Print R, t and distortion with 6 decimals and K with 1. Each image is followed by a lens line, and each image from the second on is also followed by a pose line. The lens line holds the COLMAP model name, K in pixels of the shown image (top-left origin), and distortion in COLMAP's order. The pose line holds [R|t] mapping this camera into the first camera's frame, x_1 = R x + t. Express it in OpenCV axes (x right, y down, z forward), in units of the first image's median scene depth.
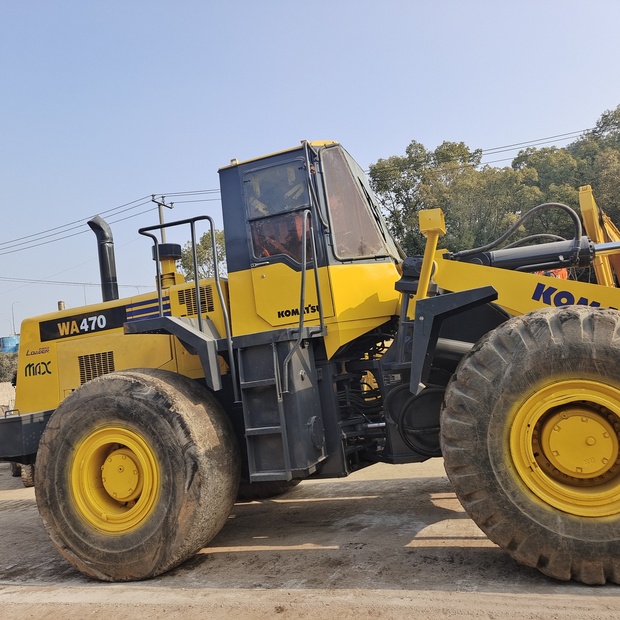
lens RADIAL K [[564.8, 0, 320.4], [0, 564.8, 311.8], [0, 0, 1]] dist [0.041484, -0.000070]
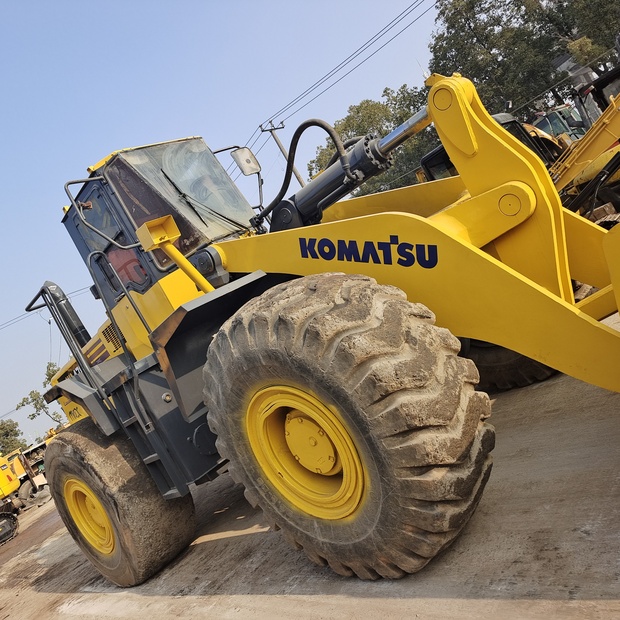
lens RADIAL K [[564.8, 0, 320.4], [0, 564.8, 311.8], [0, 0, 1]] dist [0.041484, -0.000070]
pose [[0.837904, -0.333424, -0.432141, 0.554540], [0.428981, 0.891813, 0.143687, -0.045303], [0.337480, -0.305776, 0.890285, 0.166409]]
